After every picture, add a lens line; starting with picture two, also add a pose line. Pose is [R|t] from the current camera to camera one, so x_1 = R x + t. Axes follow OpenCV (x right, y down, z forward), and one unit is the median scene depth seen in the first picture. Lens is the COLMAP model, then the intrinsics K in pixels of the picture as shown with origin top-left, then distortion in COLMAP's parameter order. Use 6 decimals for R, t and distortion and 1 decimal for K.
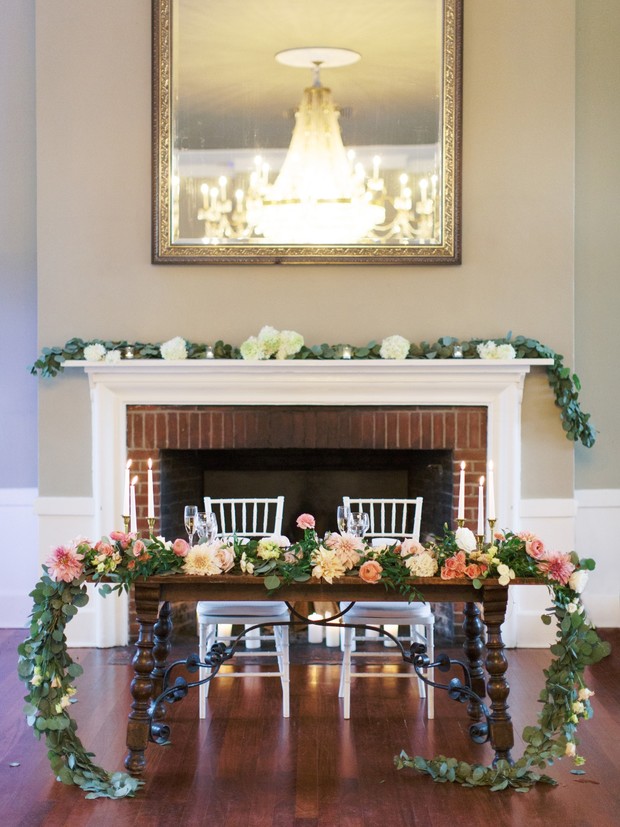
lens RADIAL K [[1291.5, 0, 310.0], [0, 1291.5, 413.5], [0, 0, 1]] dist [-0.017382, 0.063553]
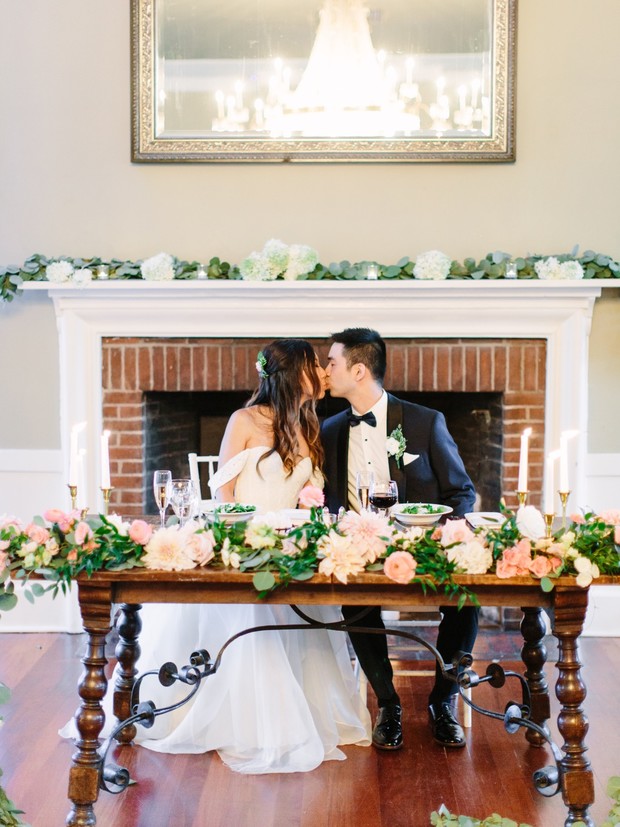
lens RADIAL K [[1291.5, 0, 310.0], [0, 1291.5, 413.5], [0, 0, 1]] dist [-0.017382, 0.063553]
pose [[0.999687, 0.001716, -0.024978, 0.010000], [-0.000400, 0.998615, 0.052613, -0.001304], [0.025033, -0.052586, 0.998303, 0.192144]]
